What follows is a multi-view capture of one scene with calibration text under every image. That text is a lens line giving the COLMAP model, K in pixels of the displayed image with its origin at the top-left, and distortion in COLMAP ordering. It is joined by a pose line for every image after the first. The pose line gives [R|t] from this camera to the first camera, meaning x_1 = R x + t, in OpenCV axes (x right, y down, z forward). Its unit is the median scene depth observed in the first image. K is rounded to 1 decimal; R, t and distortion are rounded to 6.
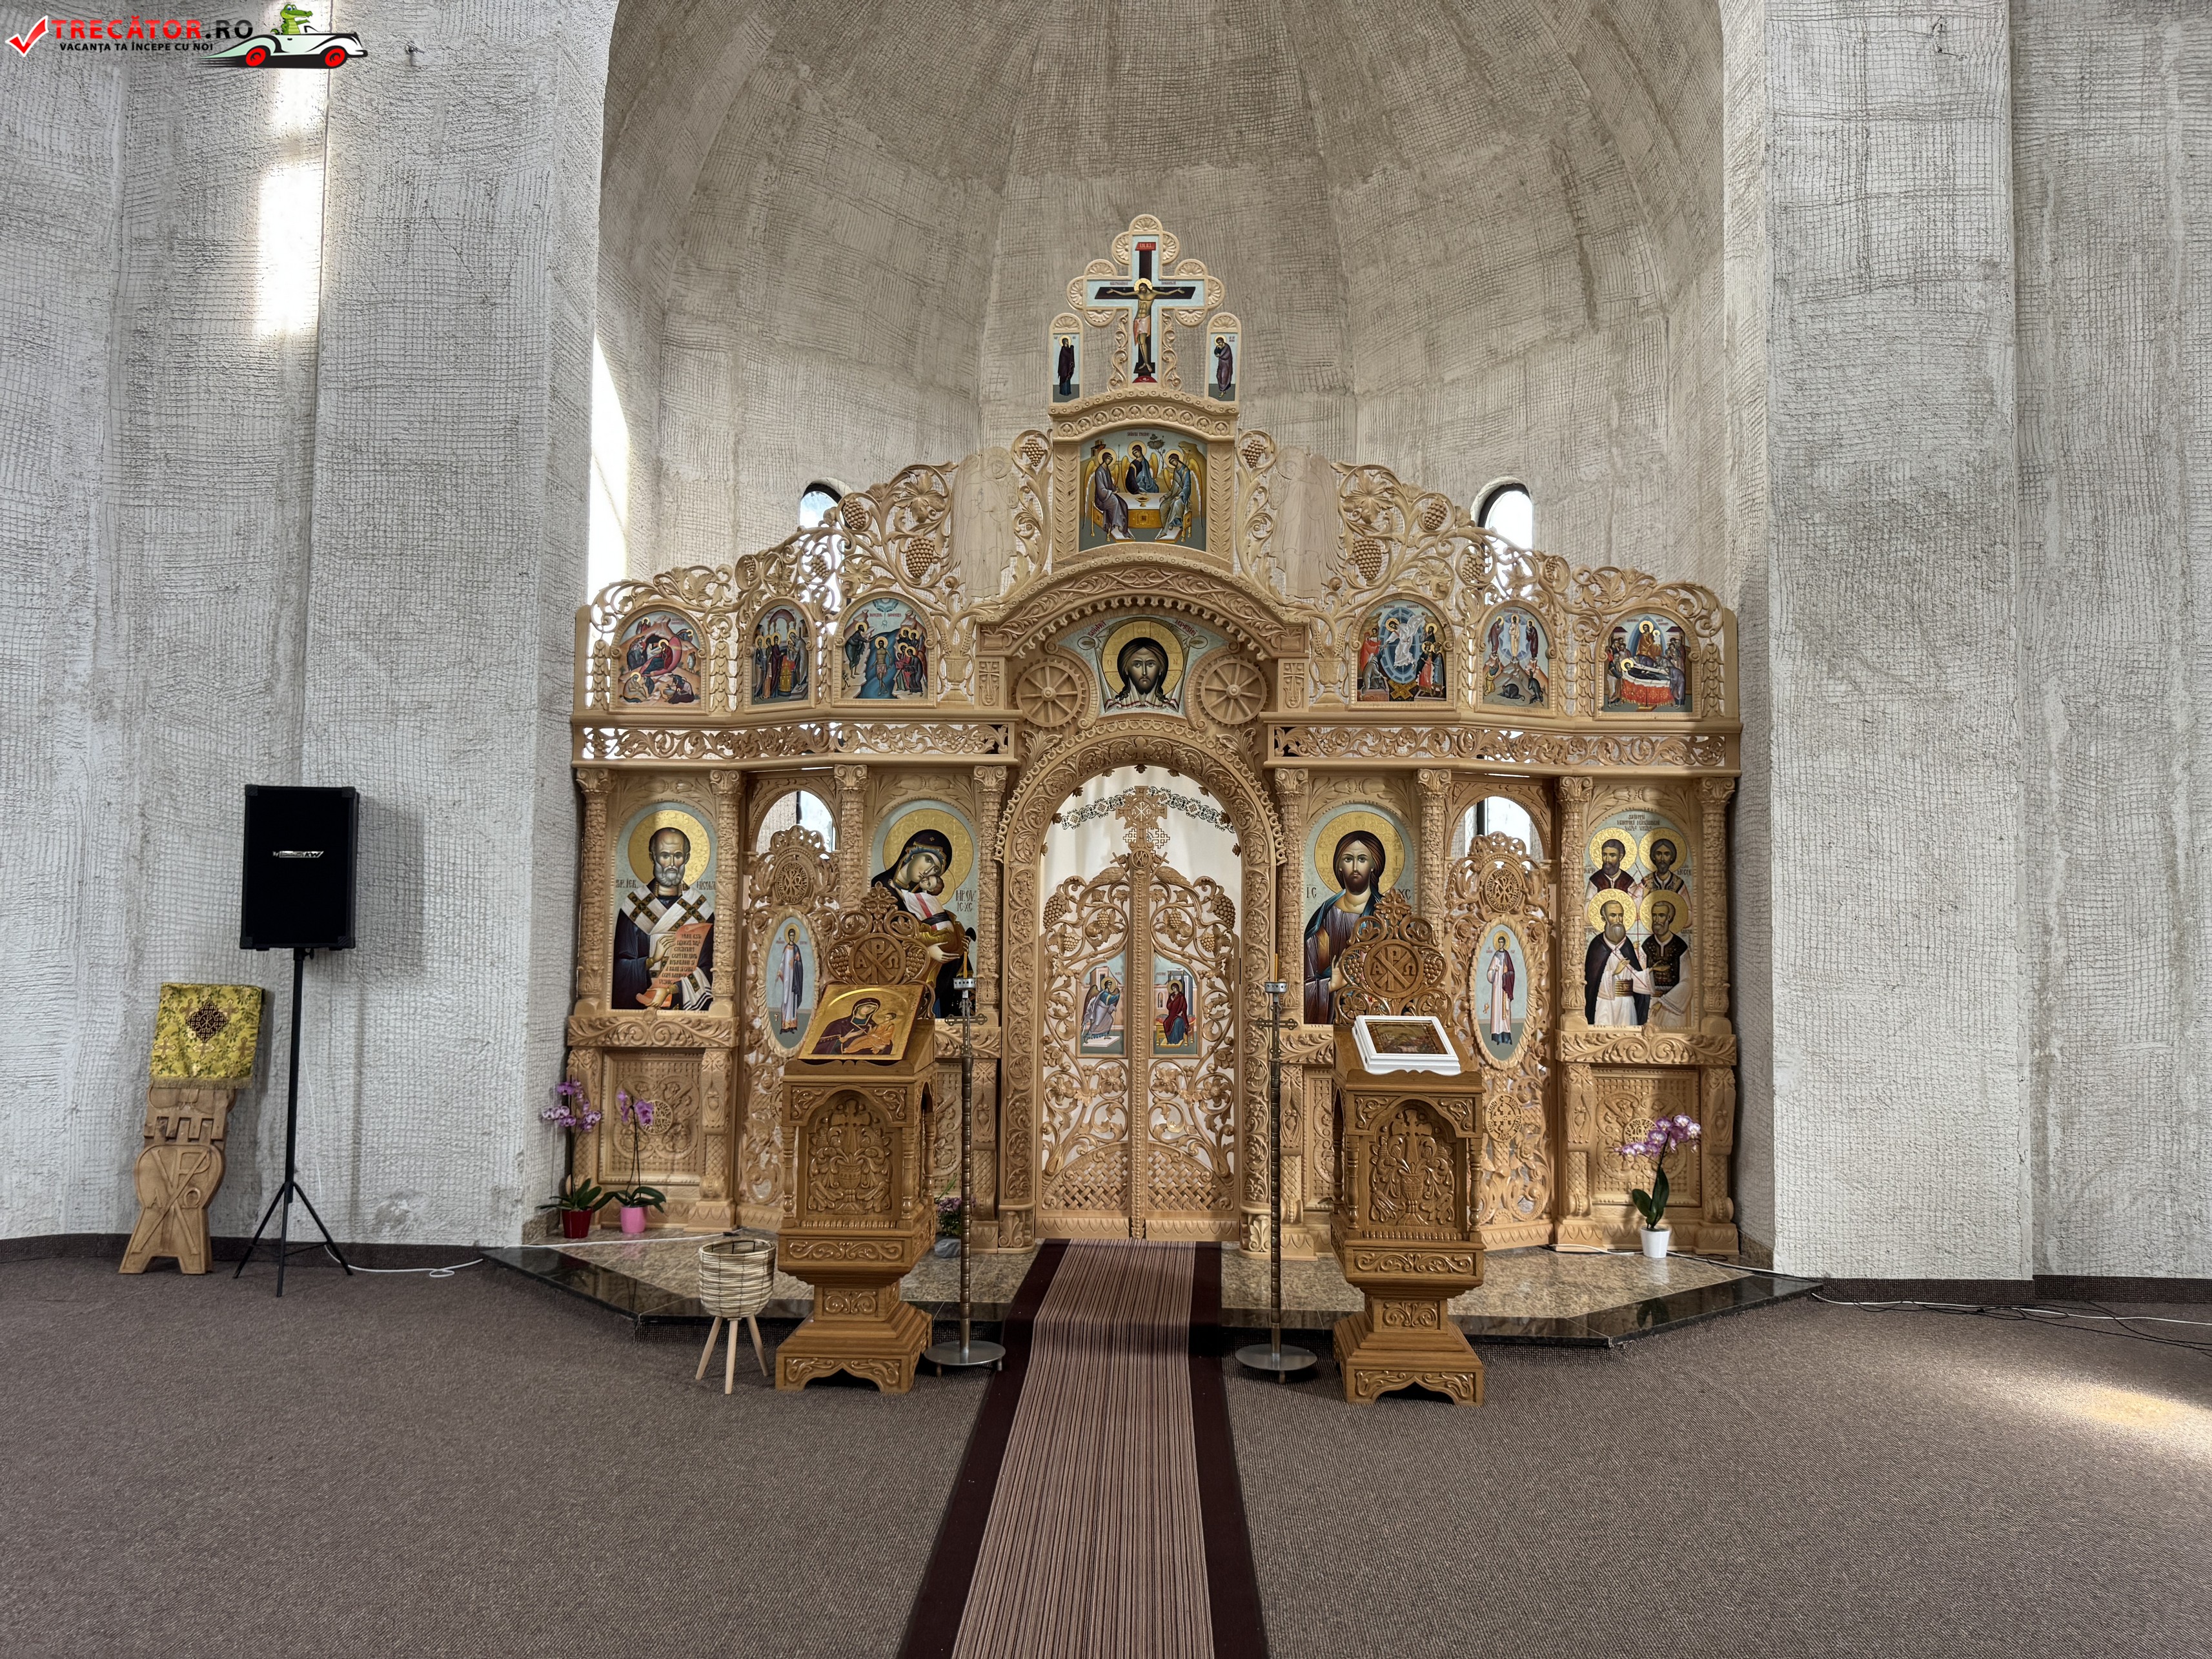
lens RADIAL K [[1529.5, 0, 1106.0], [0, 1529.5, 829.5], [0, 0, 1]] dist [0.171073, -0.314788]
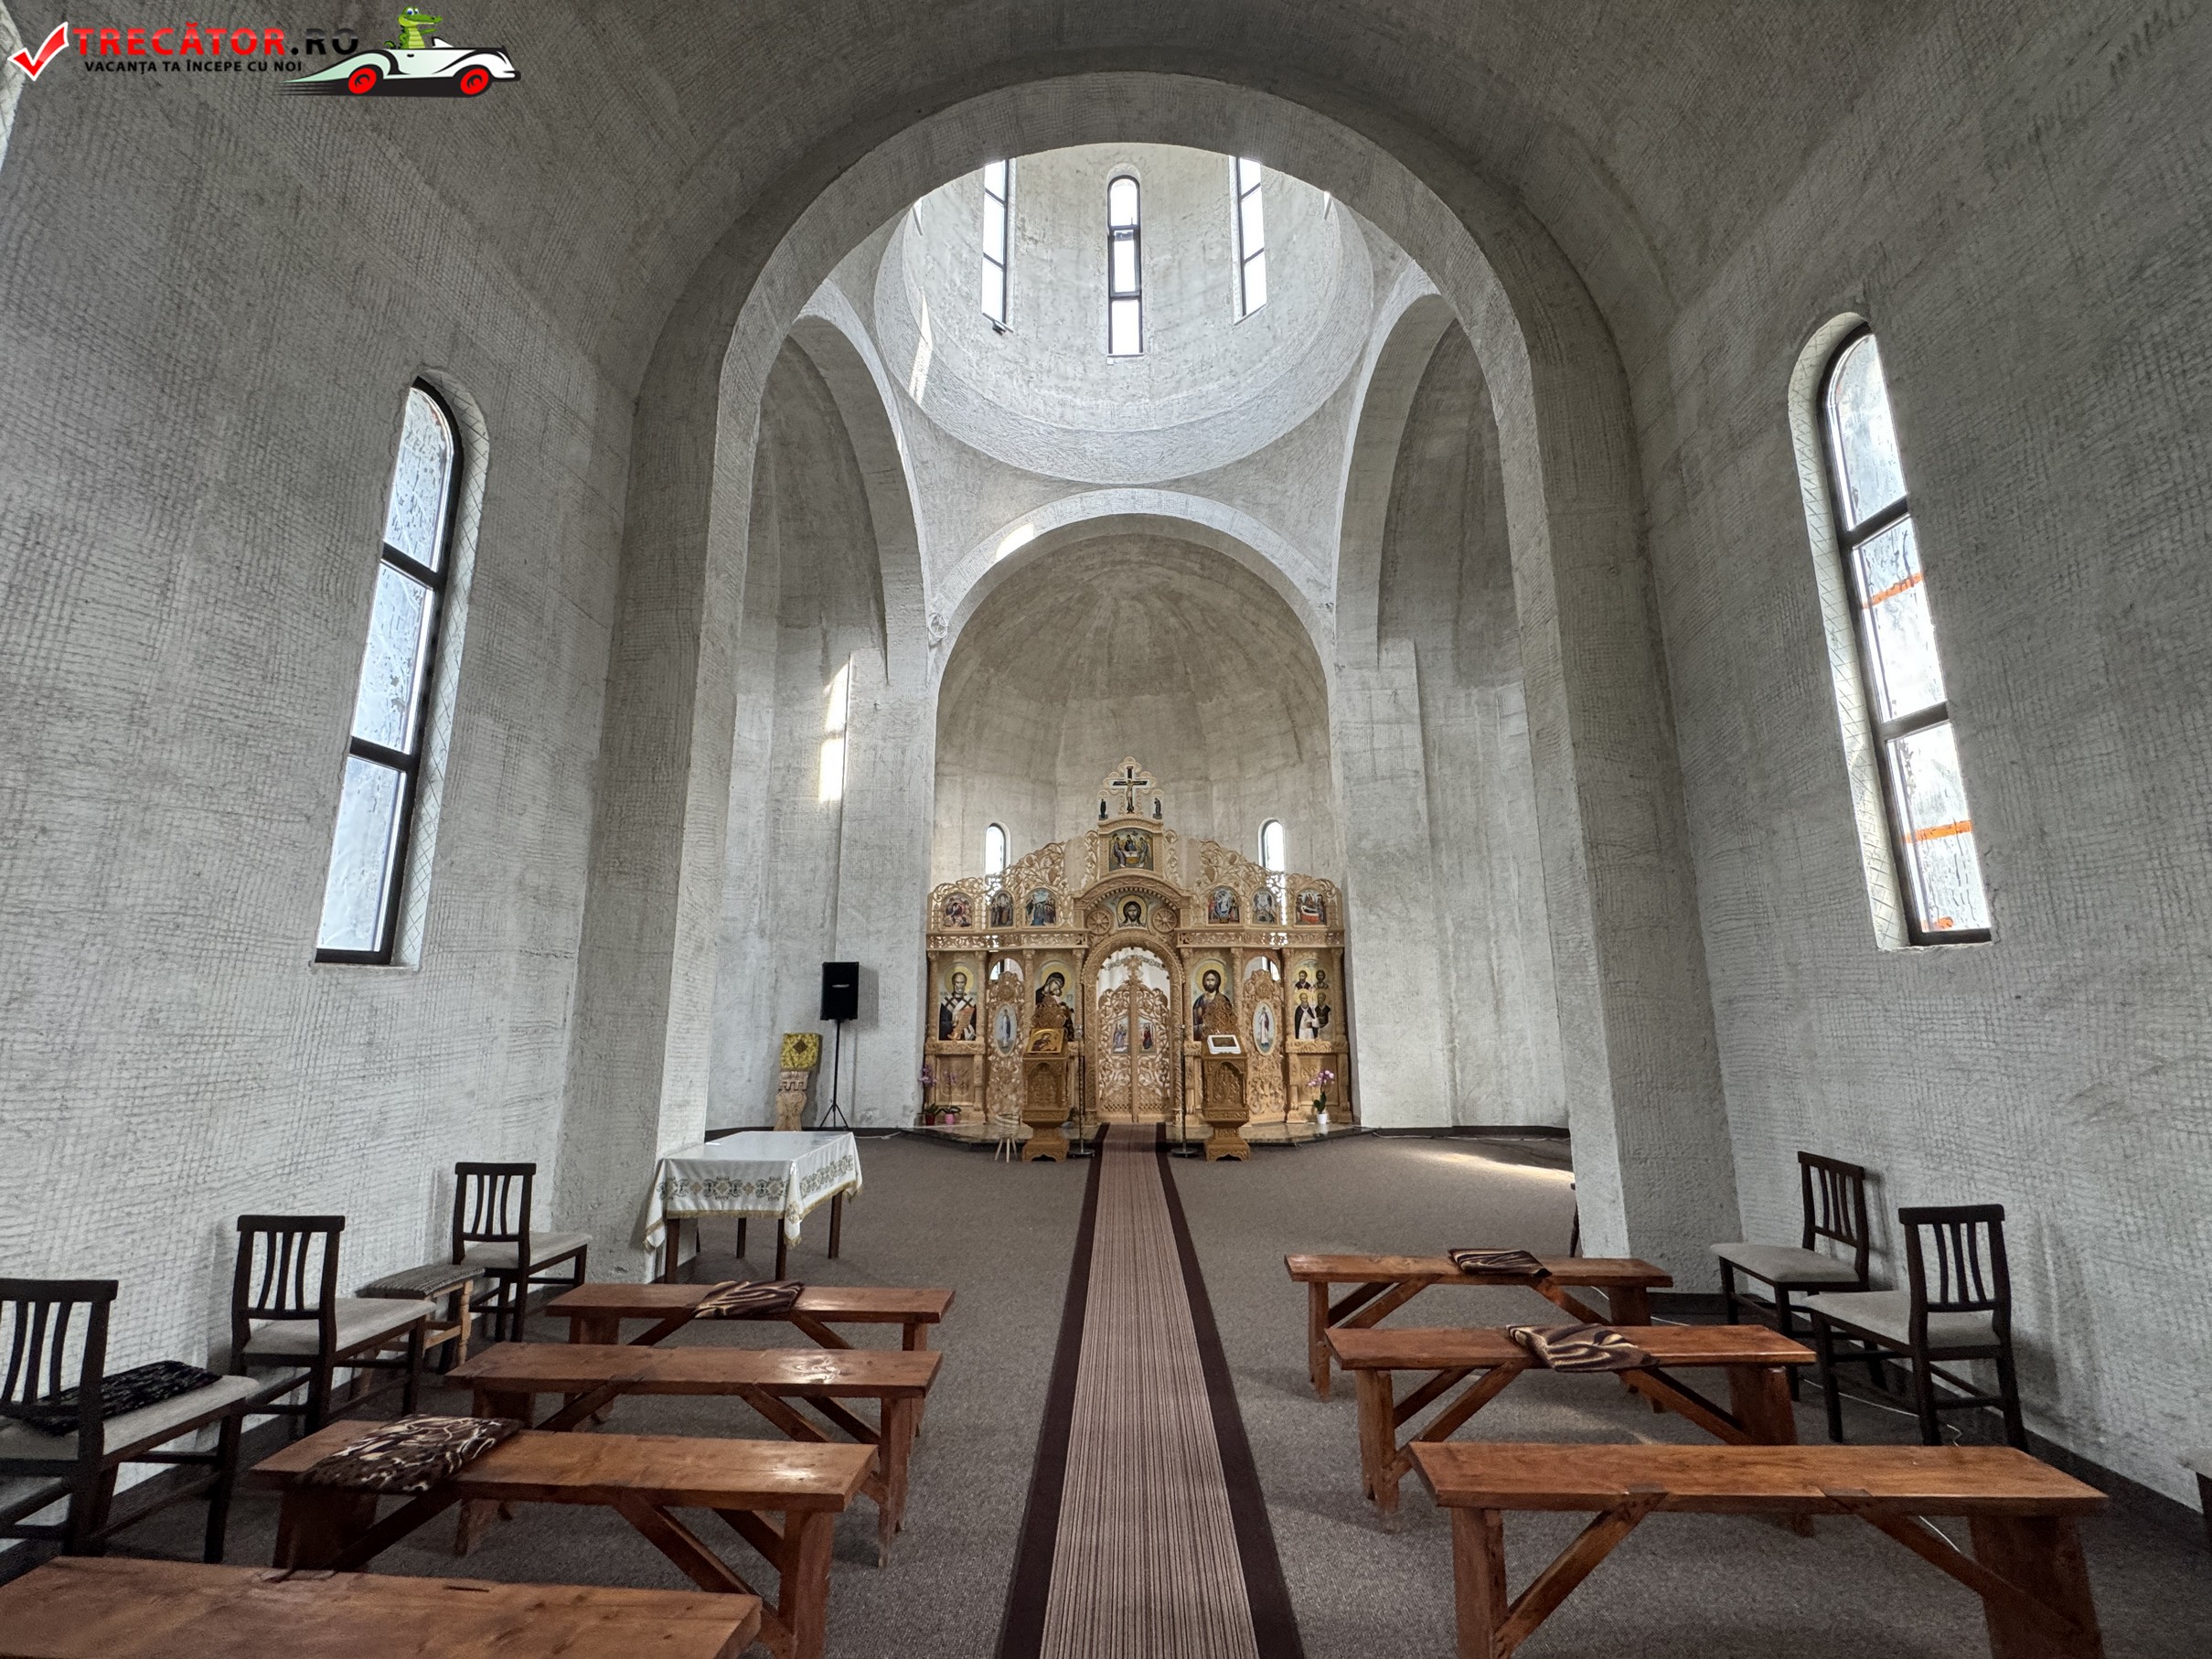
lens RADIAL K [[887.7, 0, 1097.9], [0, 887.7, 822.8], [0, 0, 1]] dist [-0.009119, -0.000010]
pose [[0.999818, -0.017603, 0.007372, -0.047660], [0.018445, 0.990477, -0.136436, -0.047505], [-0.004900, 0.136547, 0.990622, -0.624766]]
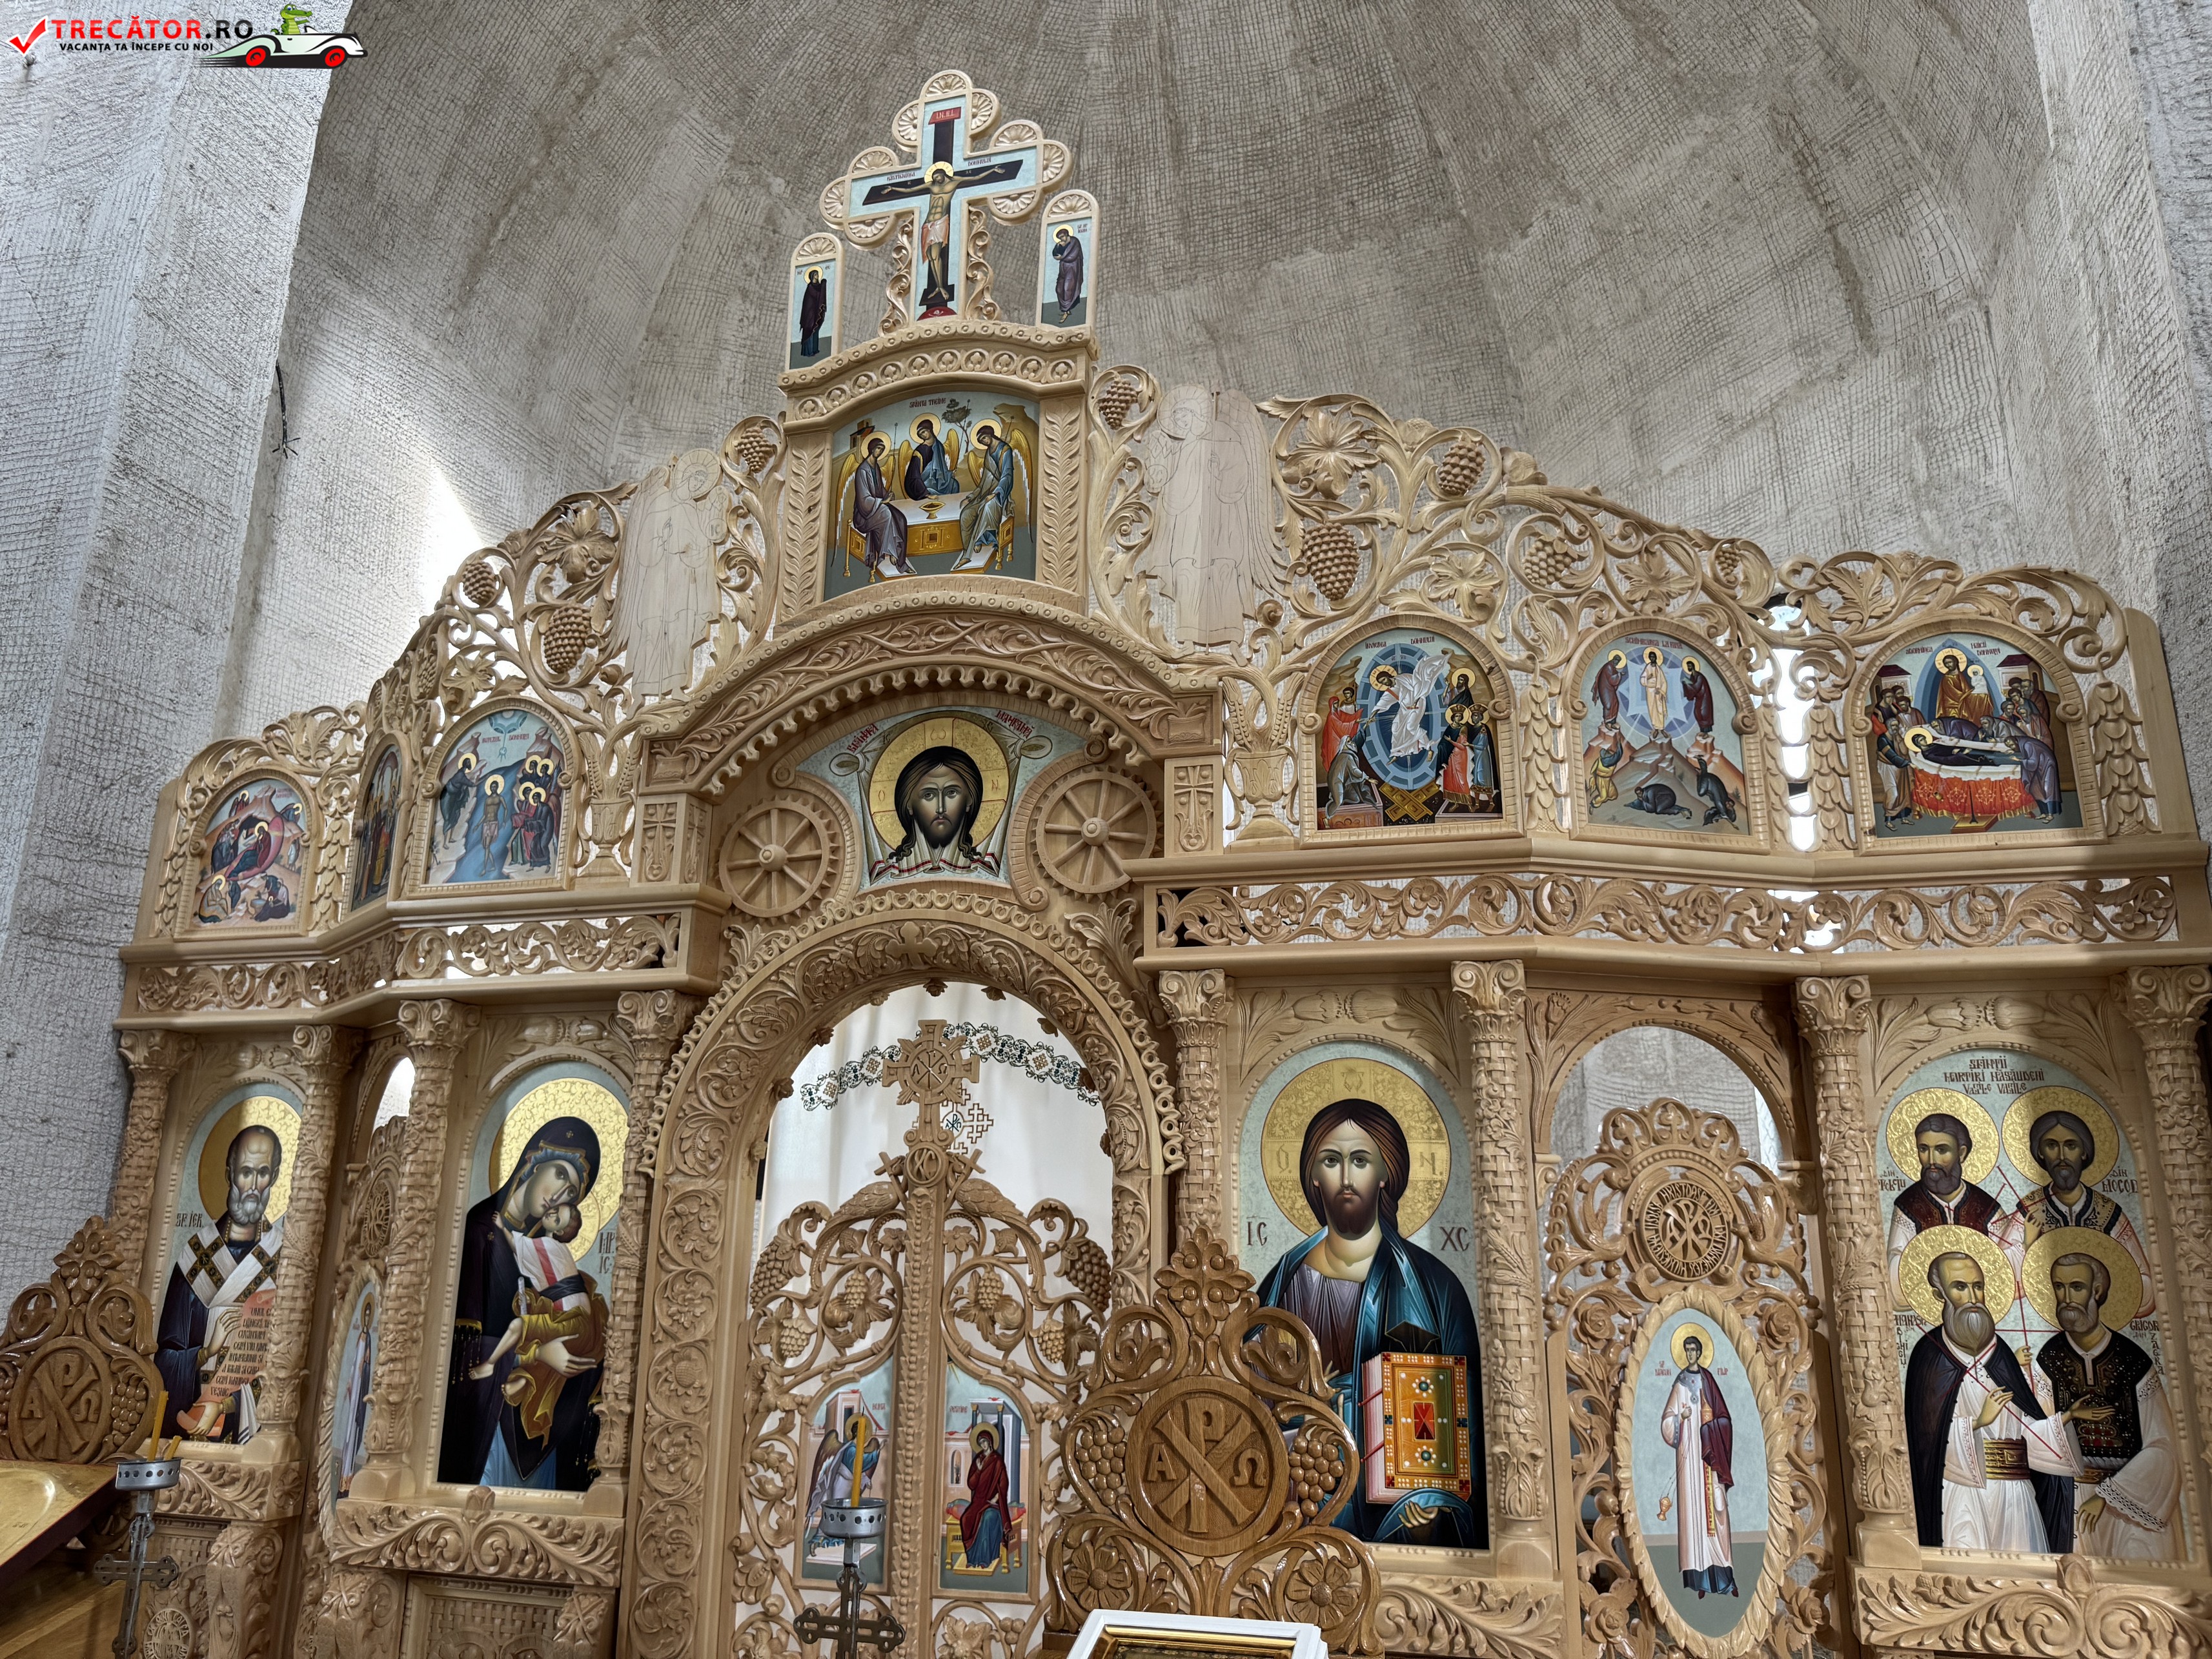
lens RADIAL K [[1525.4, 0, 1117.2], [0, 1525.4, 822.2], [0, 0, 1]] dist [0.073989, -0.095350]
pose [[0.971280, -0.062258, -0.229650, 0.207879], [0.012633, 0.977293, -0.211514, 0.016165], [0.237603, 0.202539, 0.950012, 0.506400]]
